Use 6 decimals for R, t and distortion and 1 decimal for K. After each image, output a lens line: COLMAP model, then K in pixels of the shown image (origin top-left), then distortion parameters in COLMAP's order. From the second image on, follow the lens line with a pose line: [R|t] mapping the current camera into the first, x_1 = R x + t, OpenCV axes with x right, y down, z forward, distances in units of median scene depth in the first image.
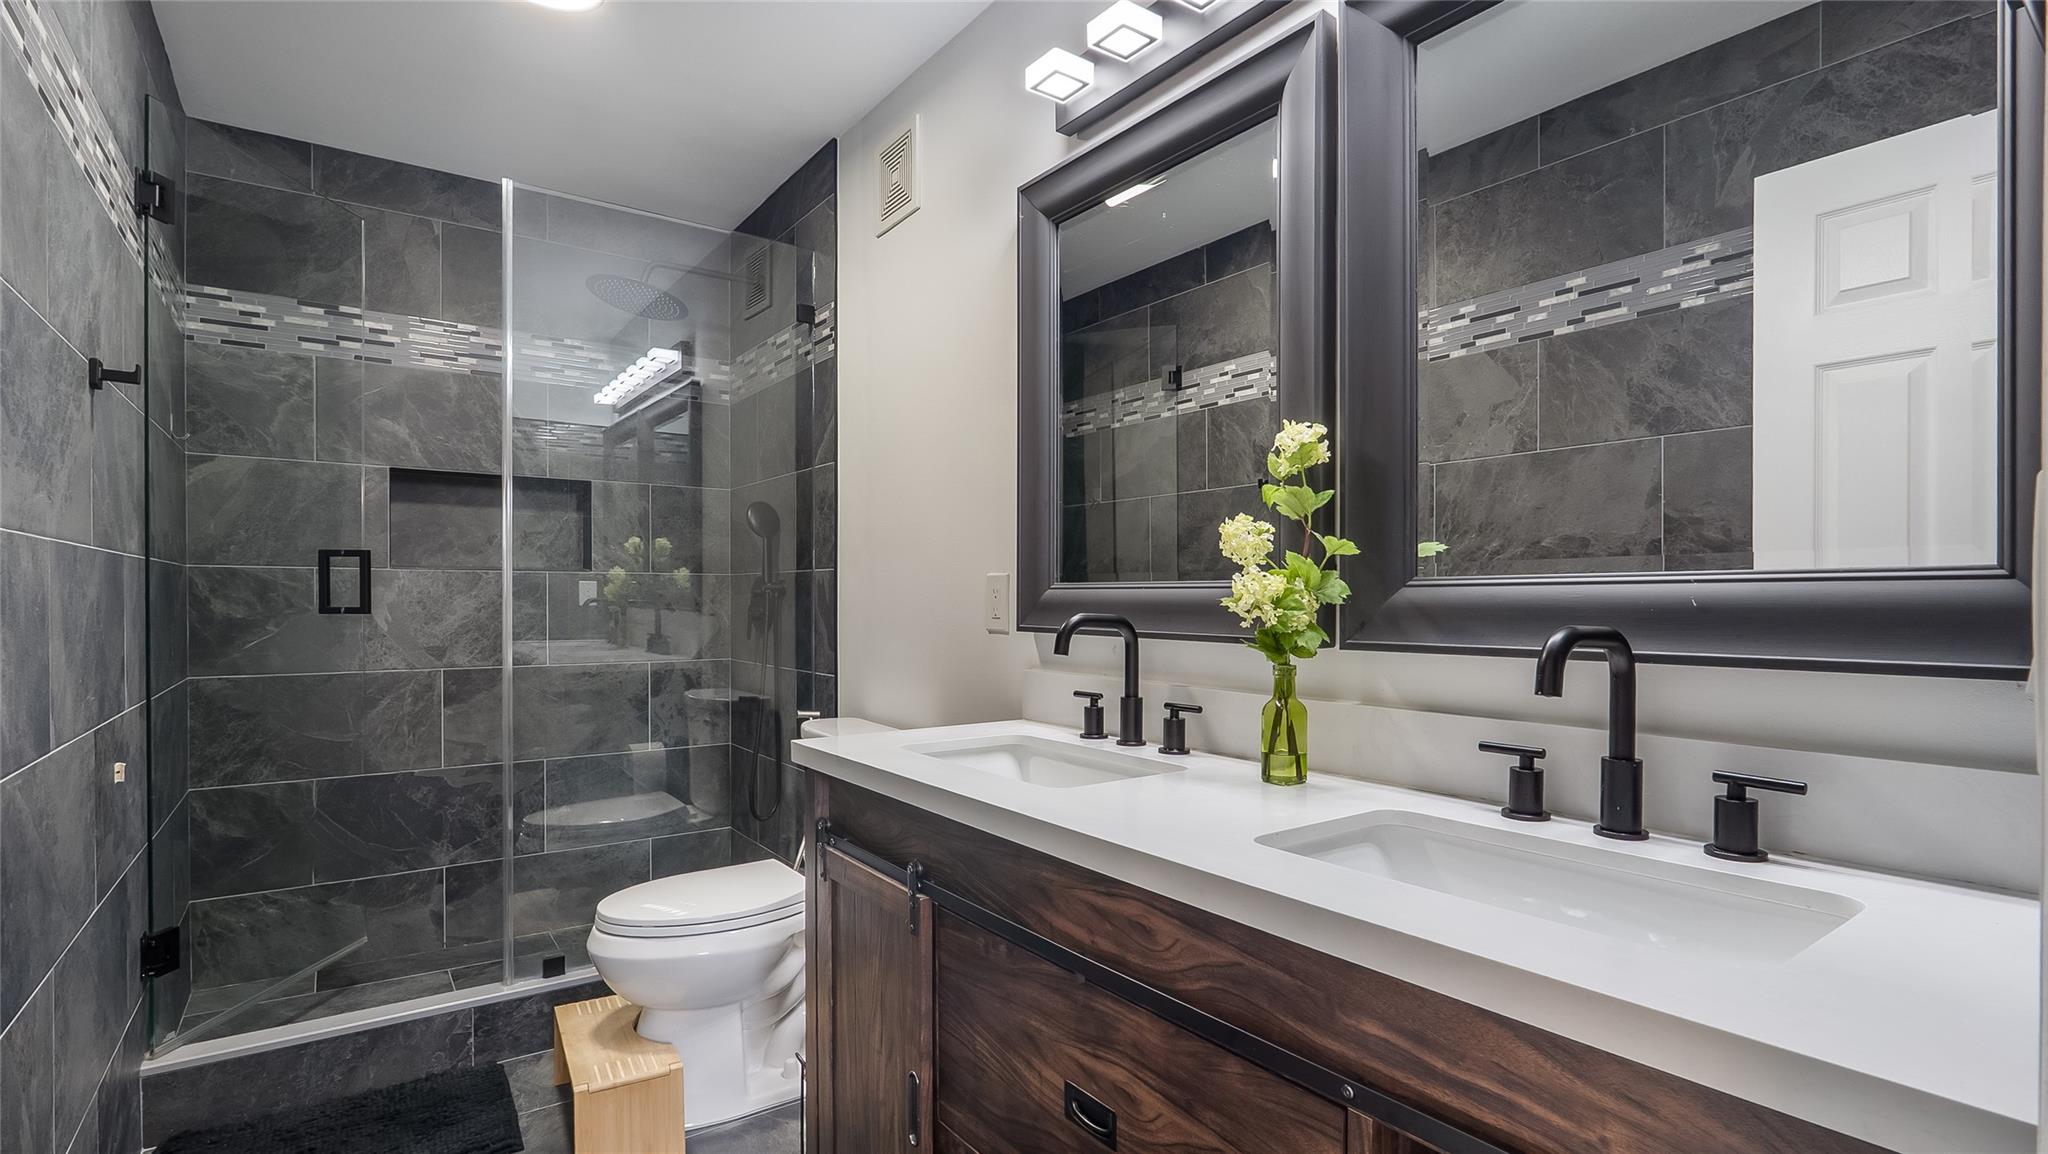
lens RADIAL K [[964.3, 0, 1031.8], [0, 964.3, 565.9], [0, 0, 1]] dist [-0.002316, 0.000295]
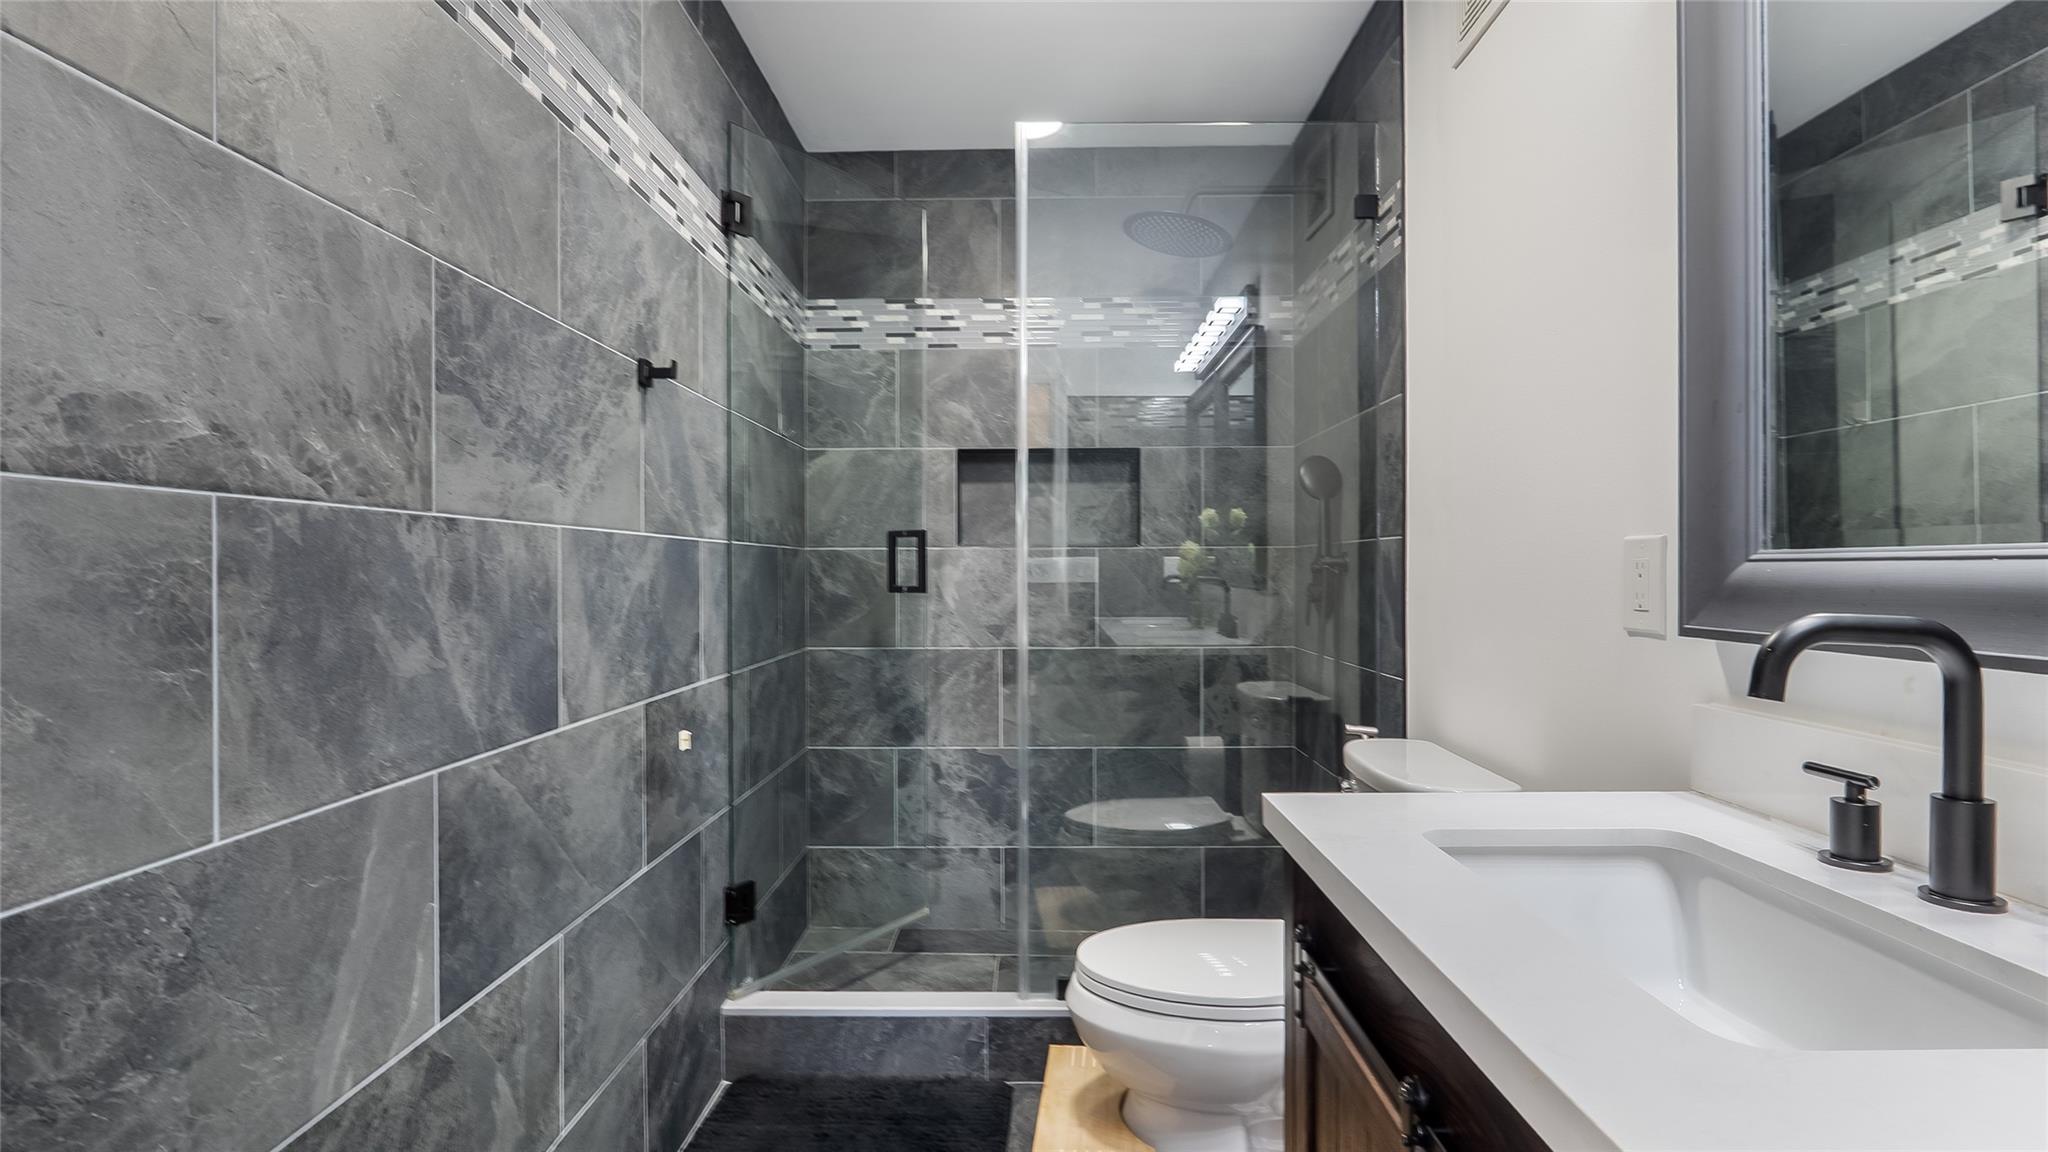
lens RADIAL K [[952.9, 0, 1047.8], [0, 952.9, 570.9], [0, 0, 1]] dist [-0.005535, 0.000028]
pose [[0.801575, -0.005506, -0.597868, 0.017570], [0.025639, 0.999354, 0.025171, 0.004607], [0.597344, -0.035505, 0.801199, 0.267740]]
